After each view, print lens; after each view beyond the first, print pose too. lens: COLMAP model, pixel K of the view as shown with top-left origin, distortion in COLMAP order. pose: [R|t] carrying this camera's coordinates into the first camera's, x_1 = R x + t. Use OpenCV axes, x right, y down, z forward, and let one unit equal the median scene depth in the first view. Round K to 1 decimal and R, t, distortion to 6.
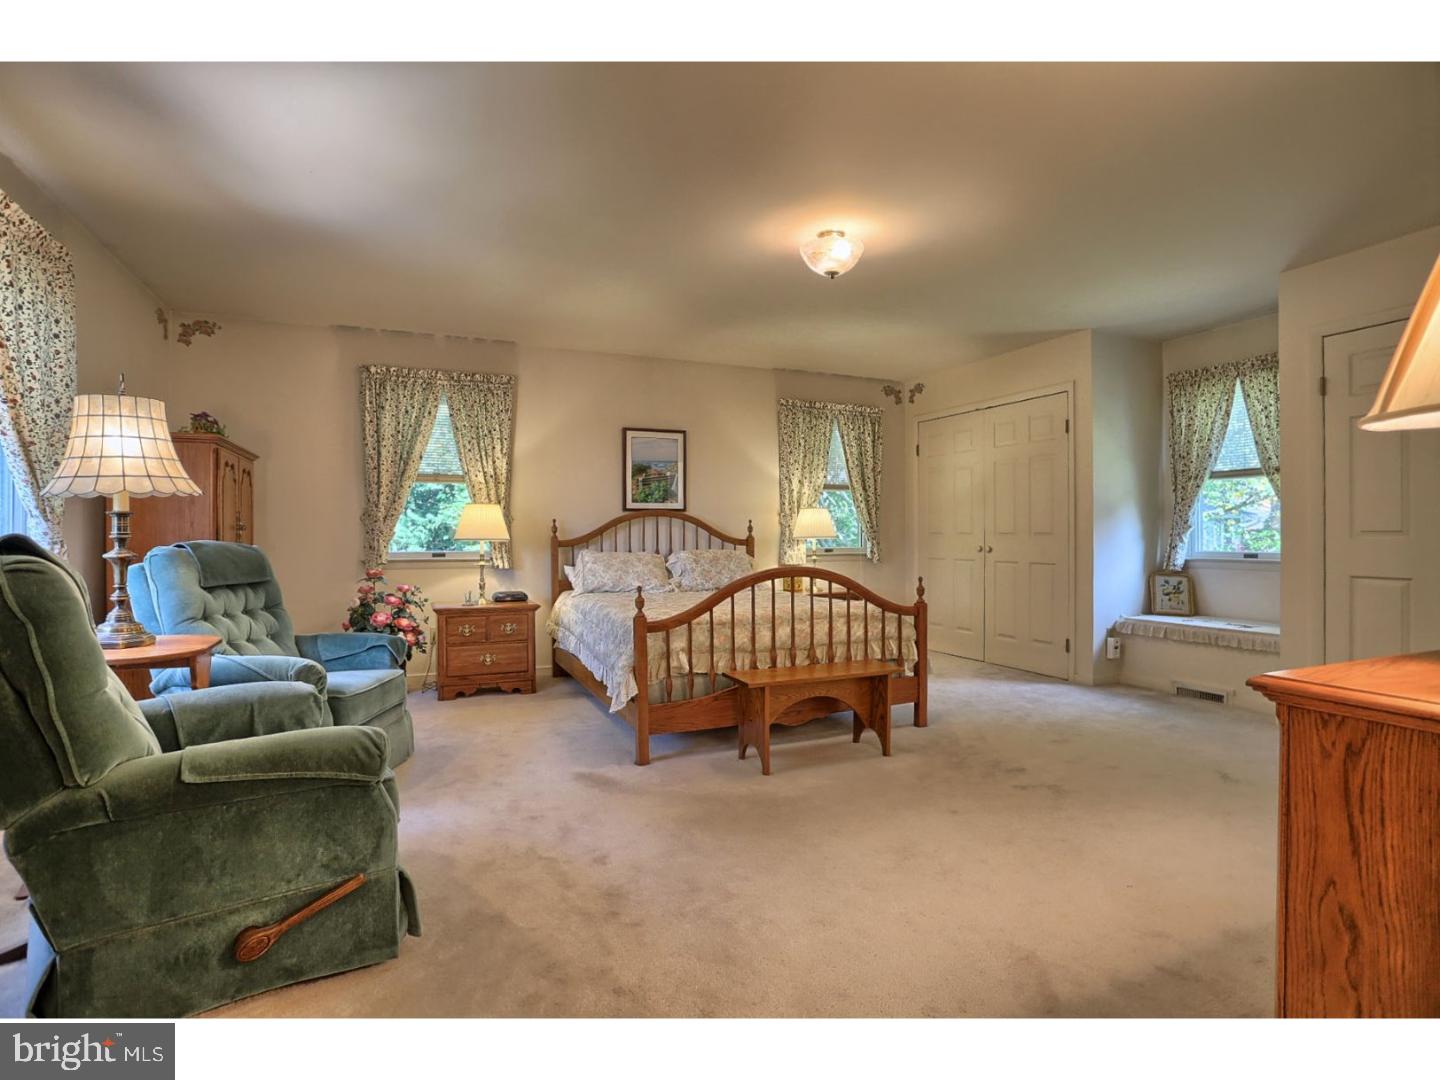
lens RADIAL K [[736.2, 0, 720.0], [0, 736.2, 540.0], [0, 0, 1]] dist [-0.065040, 0.053643]
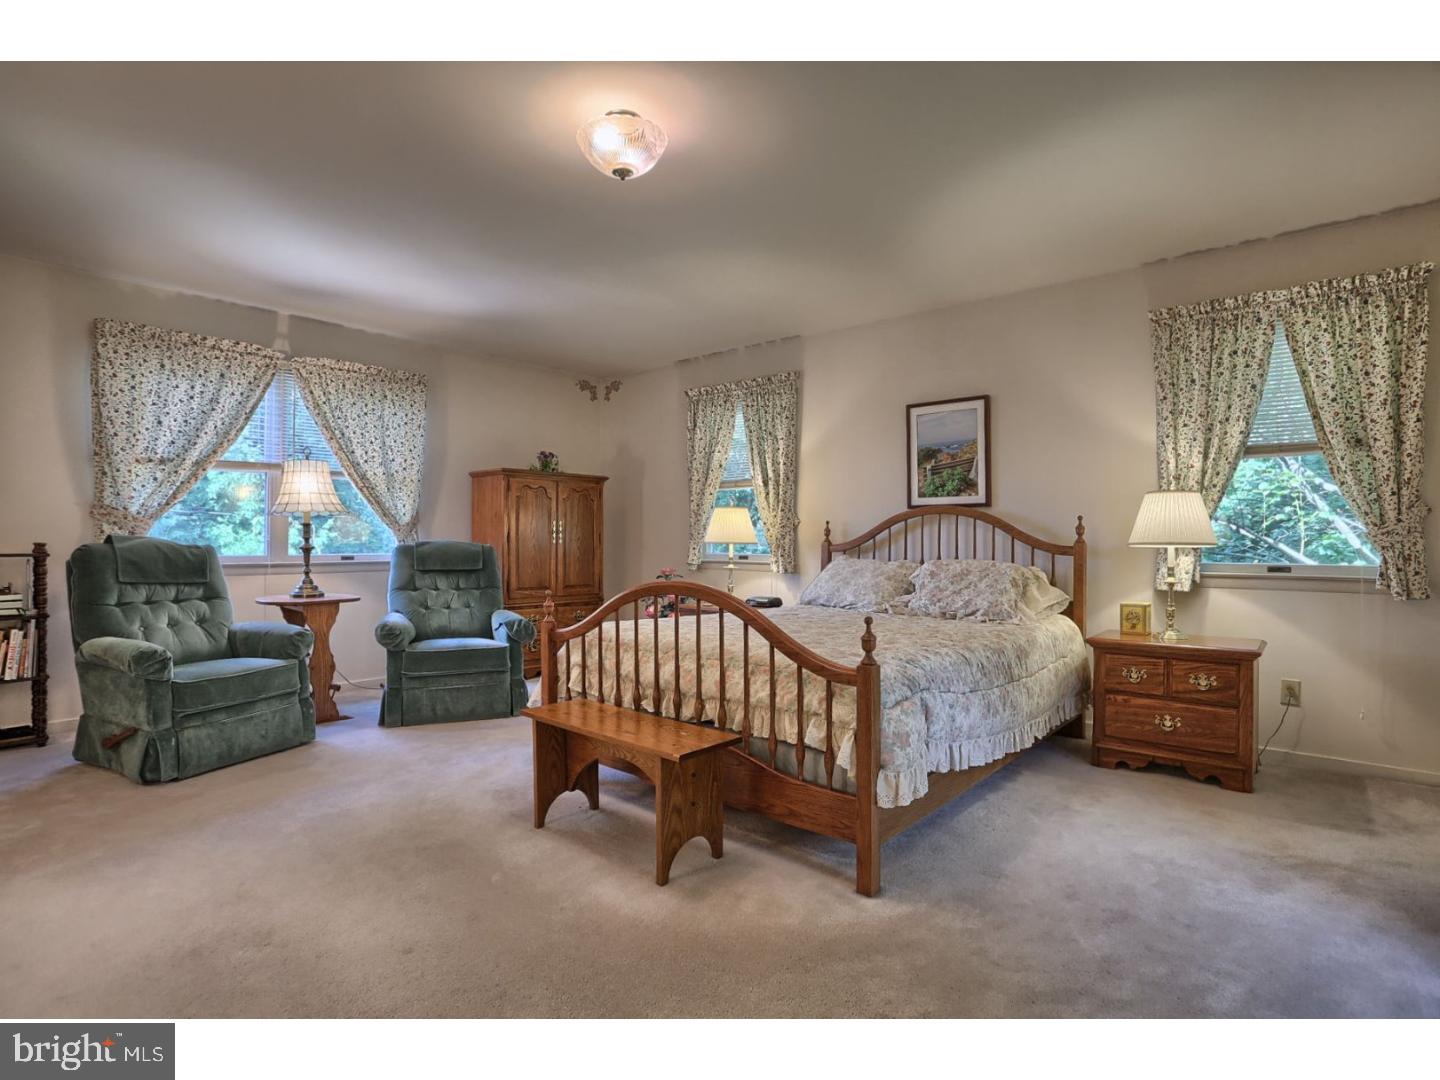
lens RADIAL K [[736.2, 0, 720.0], [0, 736.2, 540.0], [0, 0, 1]] dist [-0.065040, 0.053643]
pose [[0.428256, 0.006199, -0.903636, 0.530566], [-0.008970, 0.999956, 0.002608, -0.005509], [0.903613, 0.006989, 0.428293, 0.491856]]
